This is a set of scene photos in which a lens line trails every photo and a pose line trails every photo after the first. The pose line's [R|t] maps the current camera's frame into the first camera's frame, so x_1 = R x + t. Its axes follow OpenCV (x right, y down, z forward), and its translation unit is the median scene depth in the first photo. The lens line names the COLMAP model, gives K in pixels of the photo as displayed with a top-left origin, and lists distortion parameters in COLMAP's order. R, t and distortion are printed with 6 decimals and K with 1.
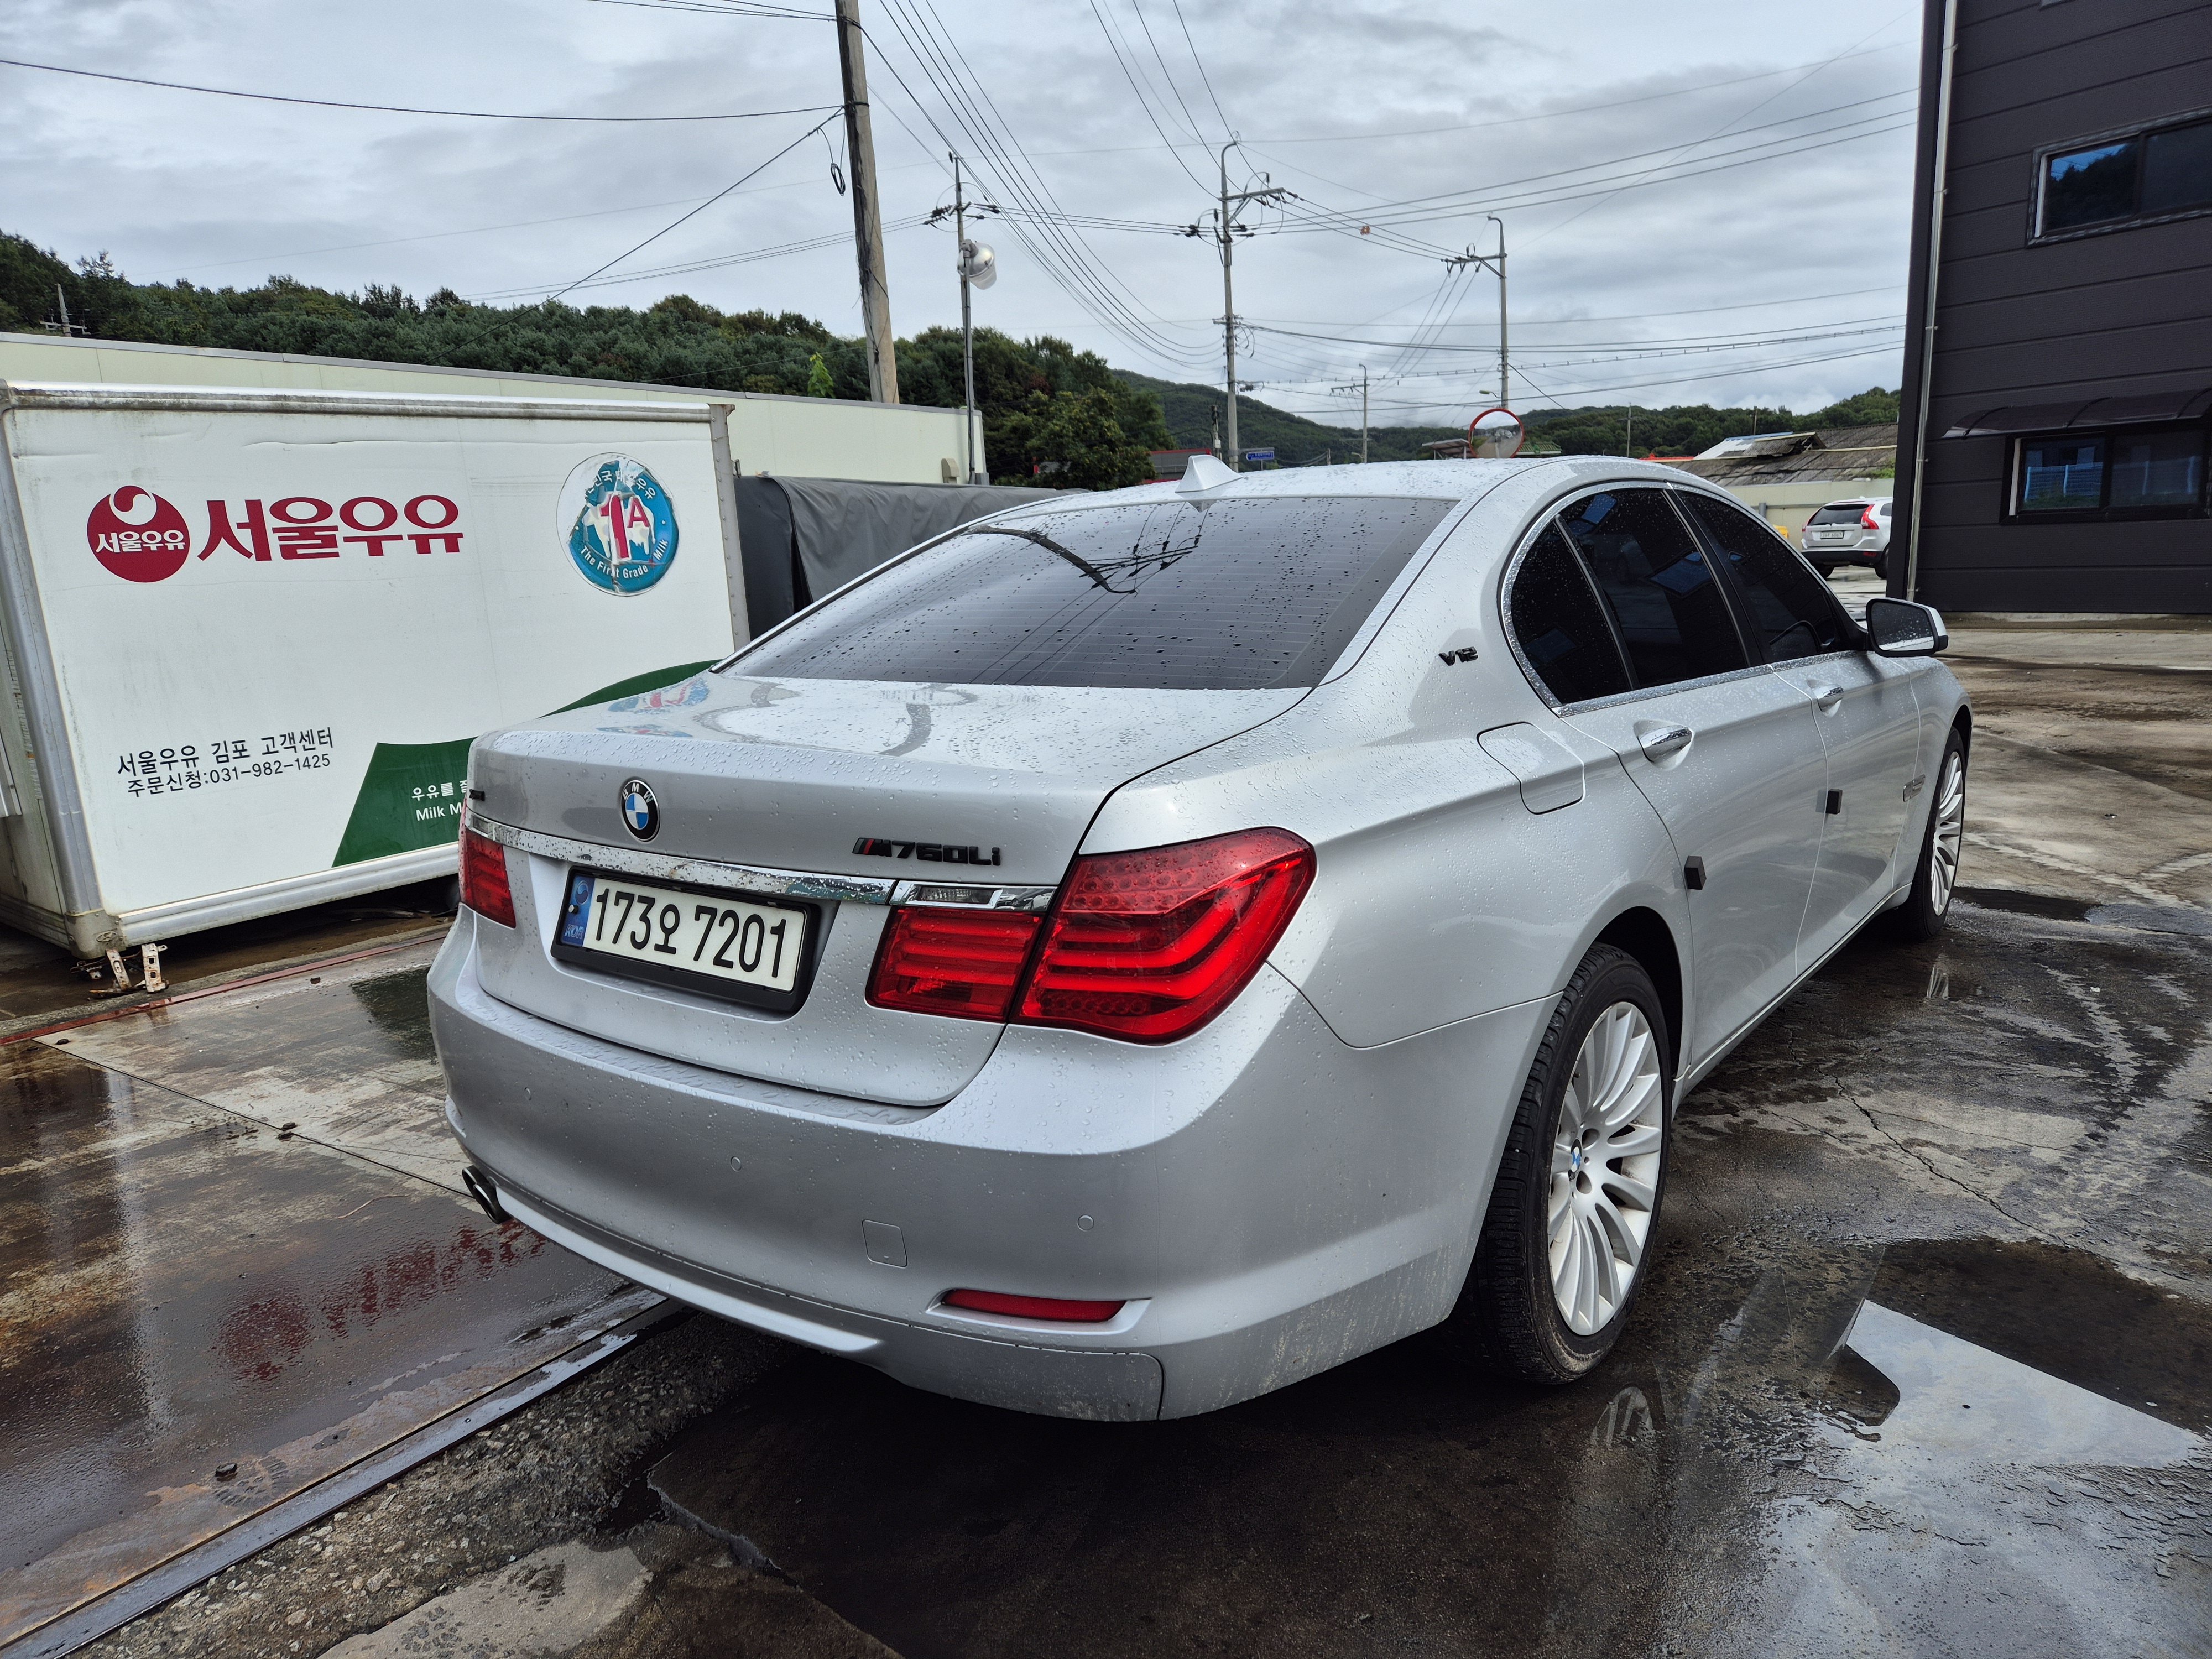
lens RADIAL K [[1467.5, 0, 1110.0], [0, 1467.5, 822.1], [0, 0, 1]] dist [0.076408, -0.061822]
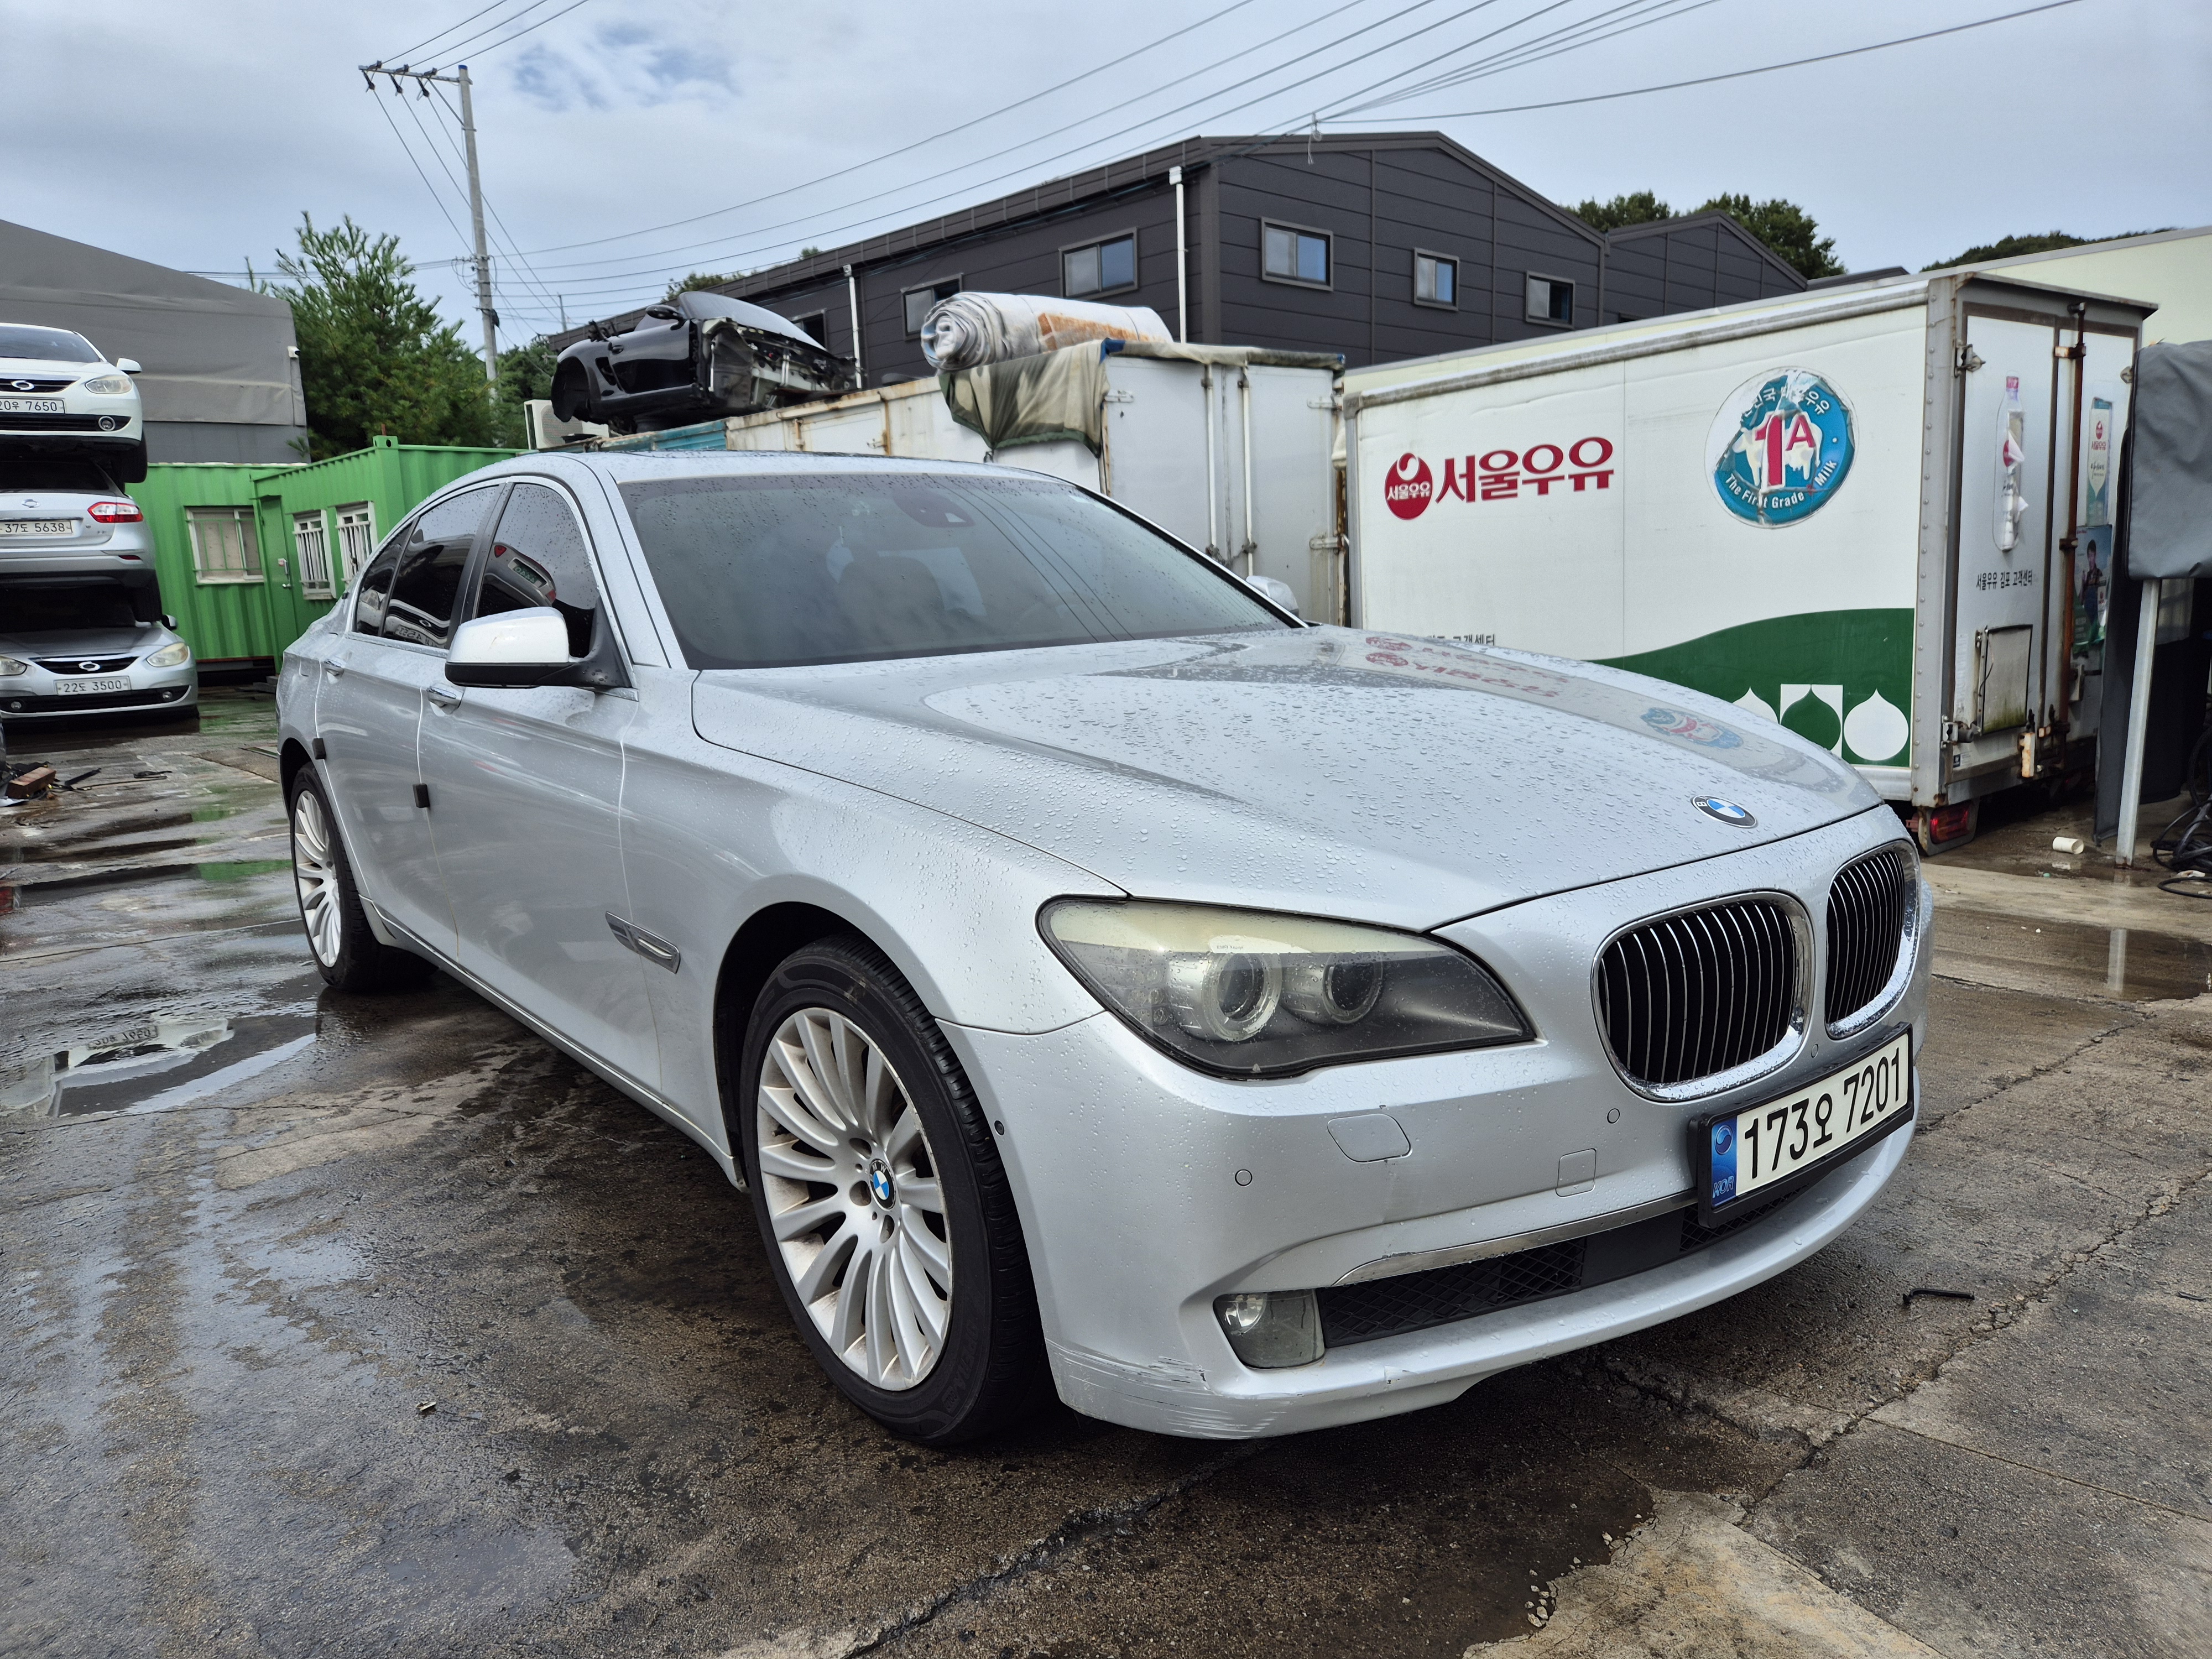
lens RADIAL K [[1467.5, 0, 1110.0], [0, 1467.5, 822.1], [0, 0, 1]] dist [0.076408, -0.061822]
pose [[-0.227072, 0.214158, -0.950039, 0.691153], [-0.131499, 0.959846, 0.247798, -0.158709], [0.964959, 0.181197, -0.189792, 0.849783]]
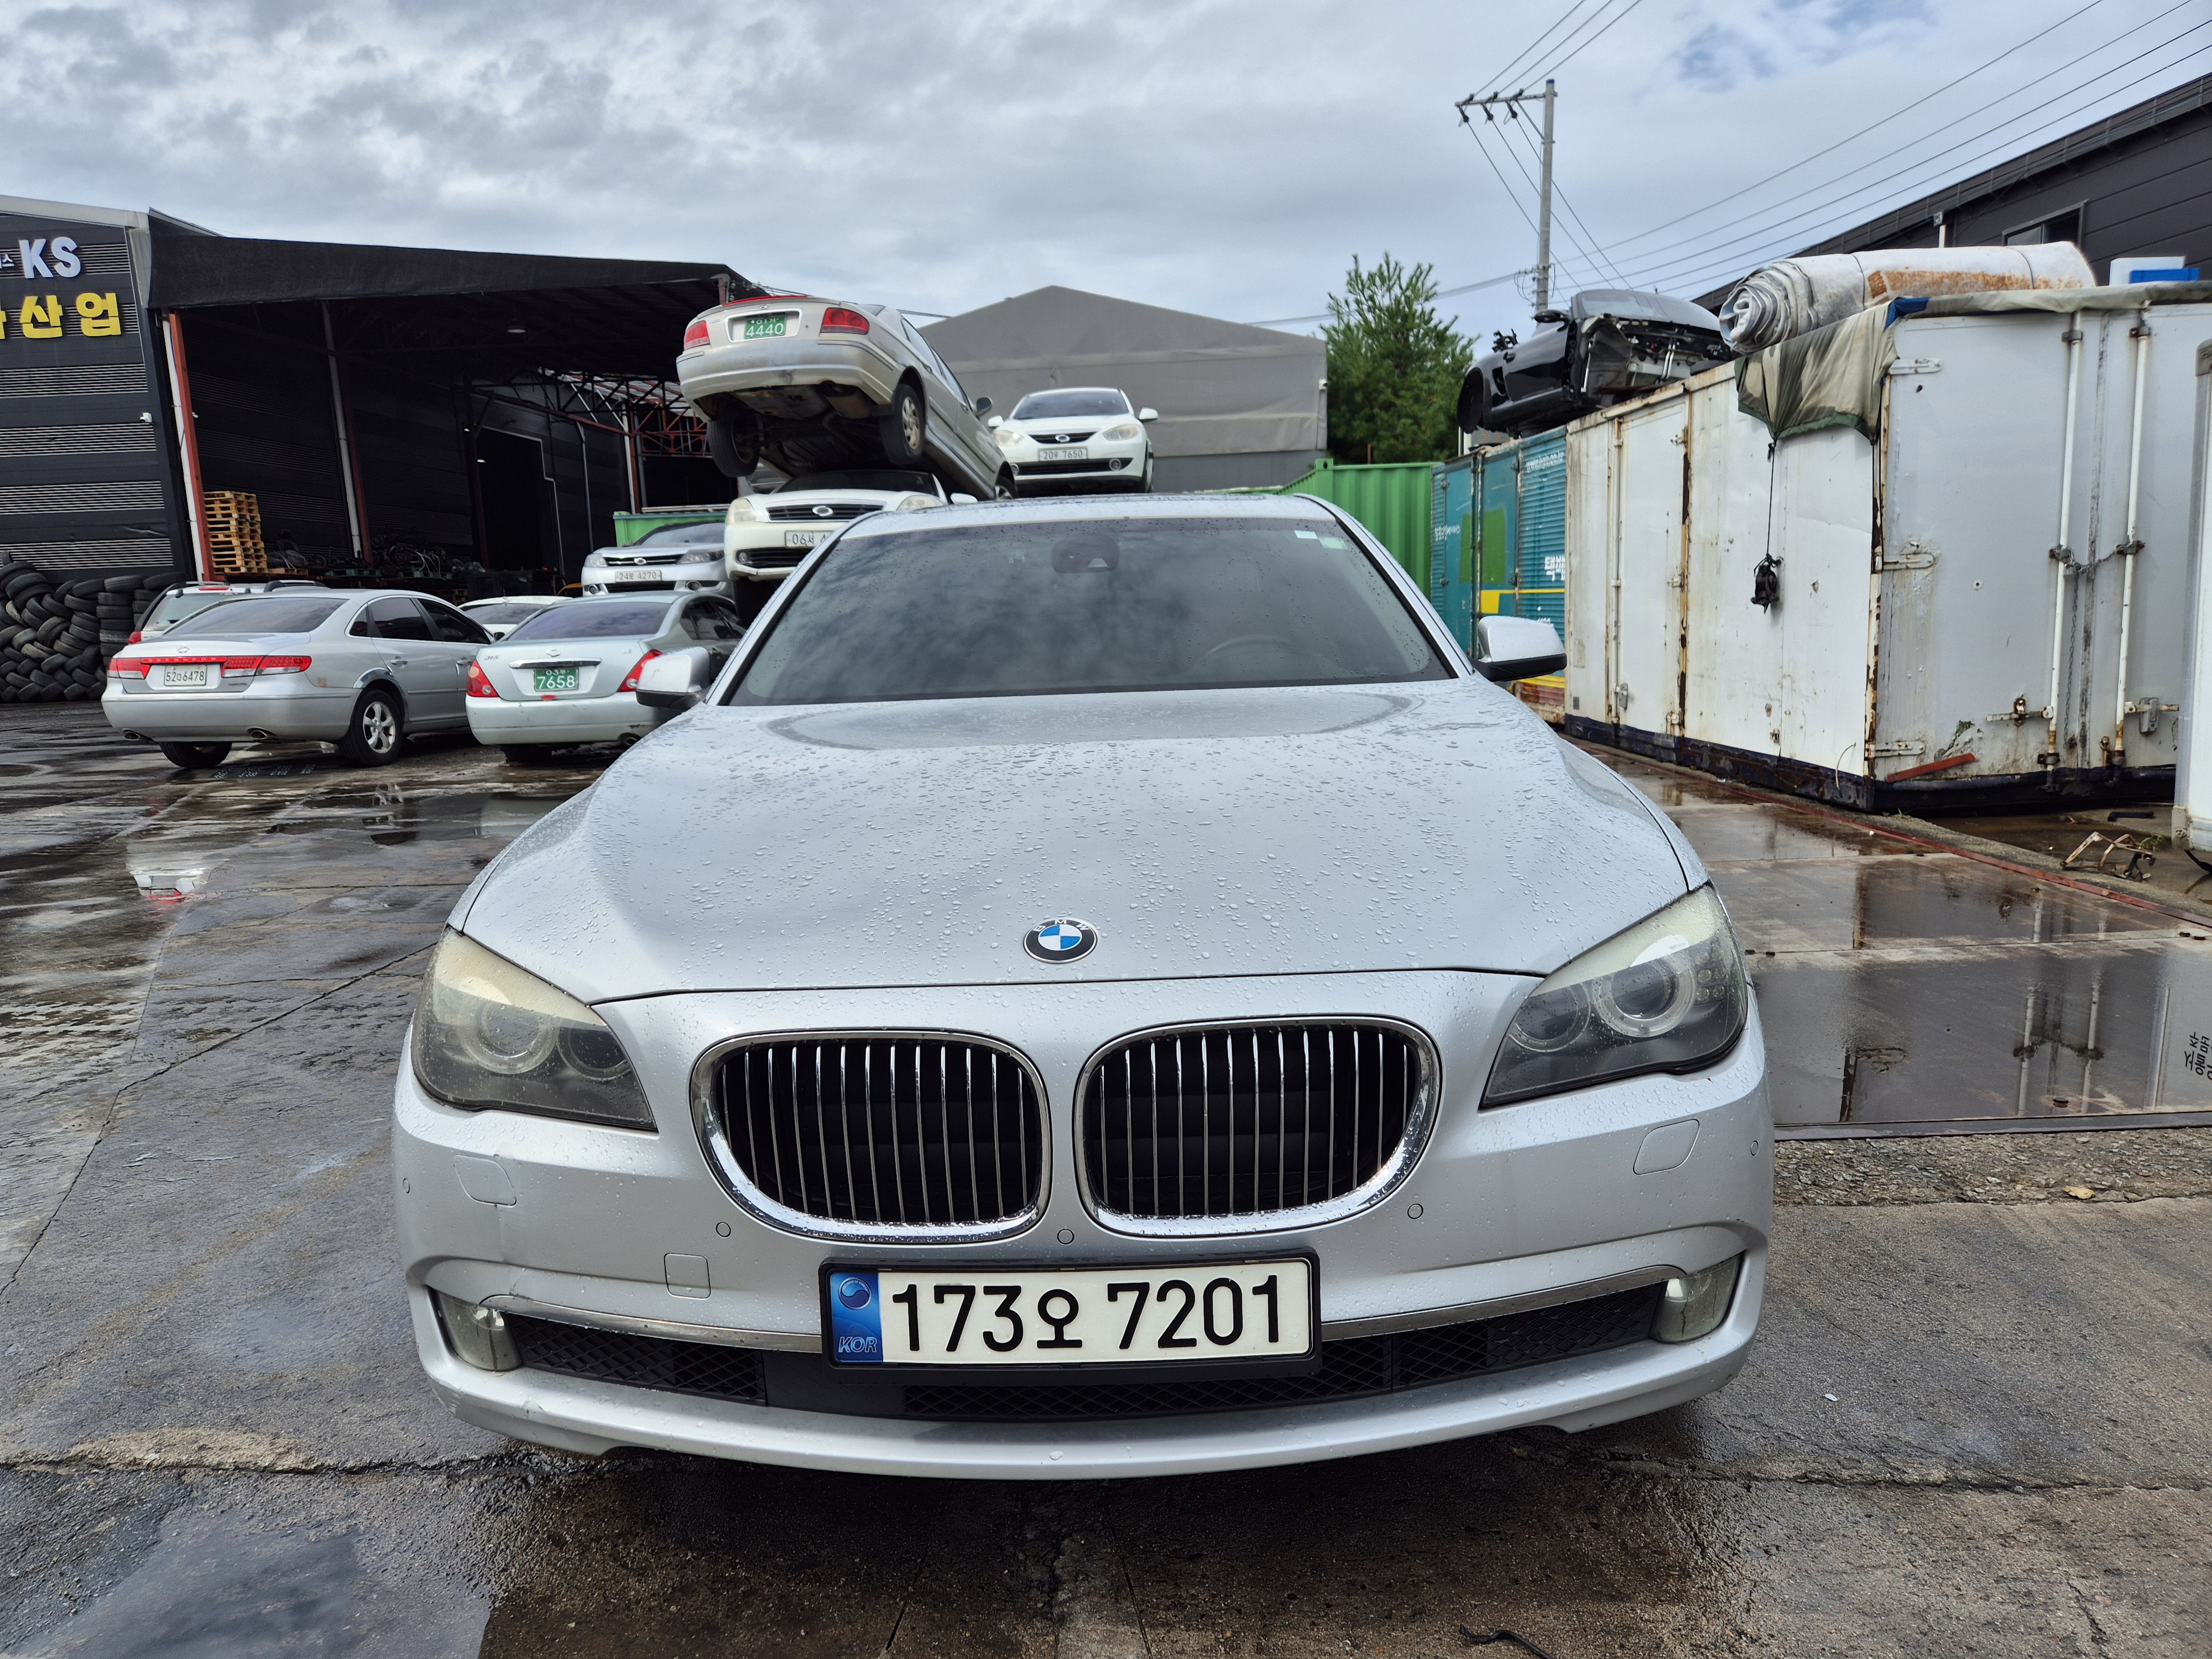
lens RADIAL K [[1486.4, 0, 1101.8], [0, 1486.4, 836.3], [0, 0, 1]] dist [0.079032, -0.071330]
pose [[-0.802786, 0.161388, -0.574011, 0.514539], [-0.038061, 0.946841, 0.319443, -0.204761], [0.595051, 0.278292, -0.753968, 1.113719]]
